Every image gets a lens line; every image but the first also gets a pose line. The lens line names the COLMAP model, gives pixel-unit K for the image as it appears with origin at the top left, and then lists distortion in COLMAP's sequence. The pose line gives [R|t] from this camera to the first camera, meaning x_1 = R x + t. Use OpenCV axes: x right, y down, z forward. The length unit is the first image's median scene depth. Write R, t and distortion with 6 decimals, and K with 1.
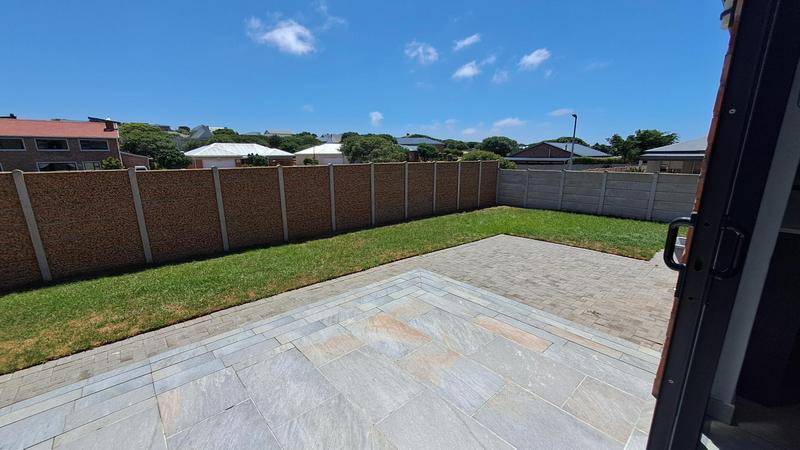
lens RADIAL K [[319.5, 0, 395.2], [0, 319.5, 228.6], [0, 0, 1]] dist [-0.001104, 0.001627]
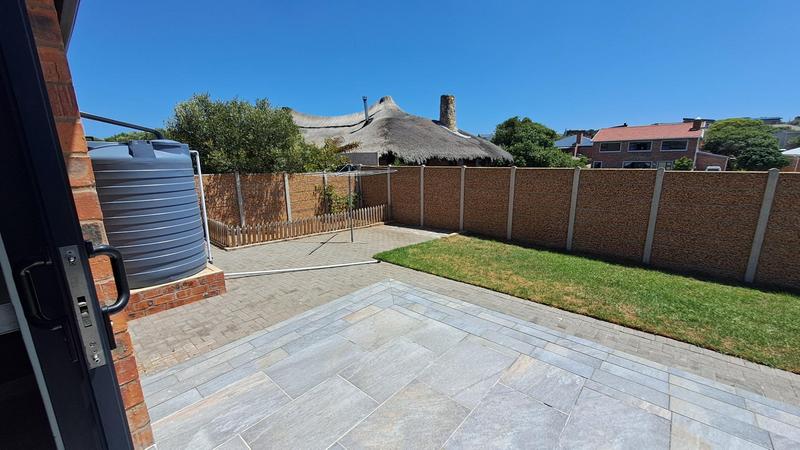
lens RADIAL K [[319.5, 0, 398.1], [0, 319.5, 226.6], [0, 0, 1]] dist [-0.001104, 0.001627]
pose [[0.123166, 0.209784, -0.969959, 0.101887], [-0.214905, 0.959846, 0.180308, -0.019992], [0.968837, 0.186241, 0.163304, 0.102147]]
